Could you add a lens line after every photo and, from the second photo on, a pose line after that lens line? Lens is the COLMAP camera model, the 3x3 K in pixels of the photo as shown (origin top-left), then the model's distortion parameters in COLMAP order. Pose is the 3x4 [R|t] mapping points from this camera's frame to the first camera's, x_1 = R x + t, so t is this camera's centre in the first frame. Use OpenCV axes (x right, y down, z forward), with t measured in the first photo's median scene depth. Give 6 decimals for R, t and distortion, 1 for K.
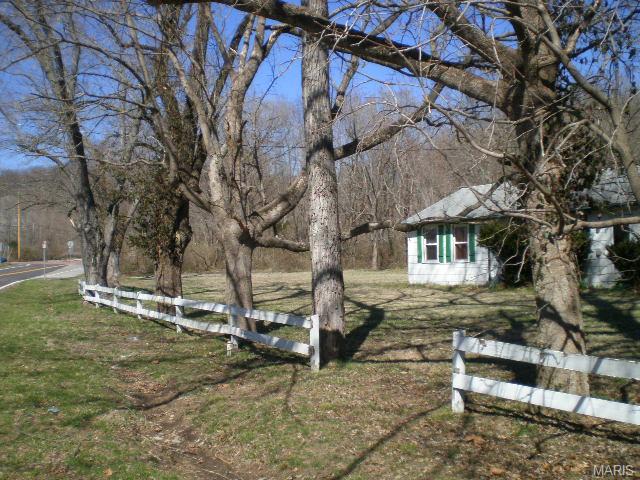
lens RADIAL K [[722.1, 0, 319.3], [0, 722.1, 240.3], [0, 0, 1]] dist [-0.133254, 0.000000]
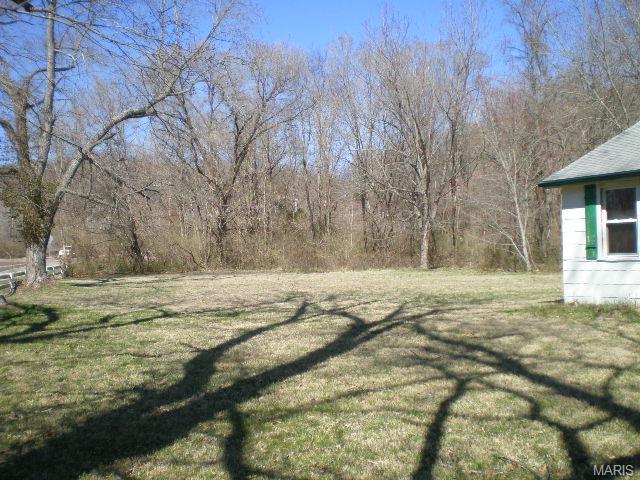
lens RADIAL K [[722.1, 0, 319.2], [0, 722.1, 239.5], [0, 0, 1]] dist [-0.133254, 0.000000]
pose [[0.999927, -0.004440, -0.011217, -0.039375], [0.004497, 0.999977, 0.005093, 0.014774], [0.011194, -0.005143, 0.999924, 0.538936]]
